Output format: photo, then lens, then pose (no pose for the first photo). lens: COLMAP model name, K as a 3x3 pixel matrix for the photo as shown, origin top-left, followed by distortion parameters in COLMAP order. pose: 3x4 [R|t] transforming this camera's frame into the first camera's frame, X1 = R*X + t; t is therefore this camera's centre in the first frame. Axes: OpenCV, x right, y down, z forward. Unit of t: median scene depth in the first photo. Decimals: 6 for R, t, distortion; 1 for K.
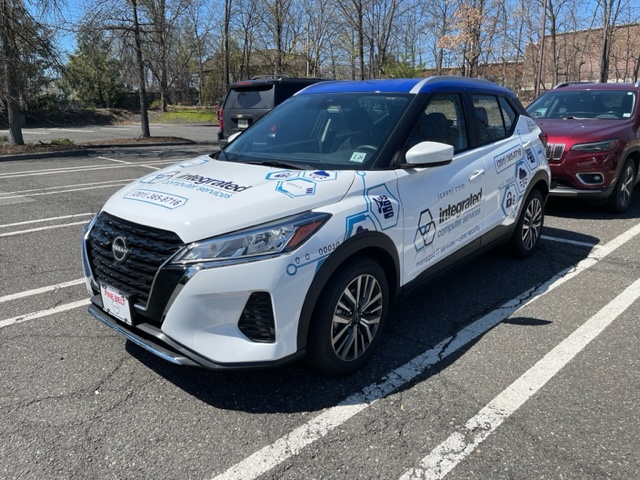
lens RADIAL K [[481.4, 0, 316.2], [0, 481.4, 239.4], [0, 0, 1]] dist [0.089215, -0.107473]
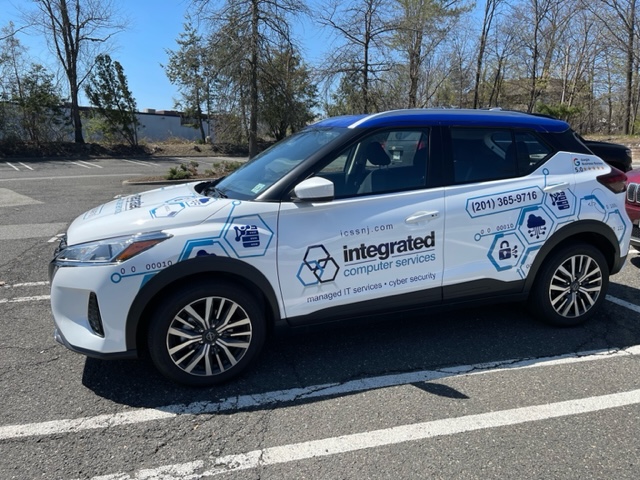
lens RADIAL K [[481.4, 0, 316.2], [0, 481.4, 239.4], [0, 0, 1]] dist [0.089215, -0.107473]
pose [[0.868347, 0.103637, -0.485009, 0.705100], [-0.132398, 0.990874, -0.025310, -0.048410], [0.477959, 0.086192, 0.874143, 0.143044]]
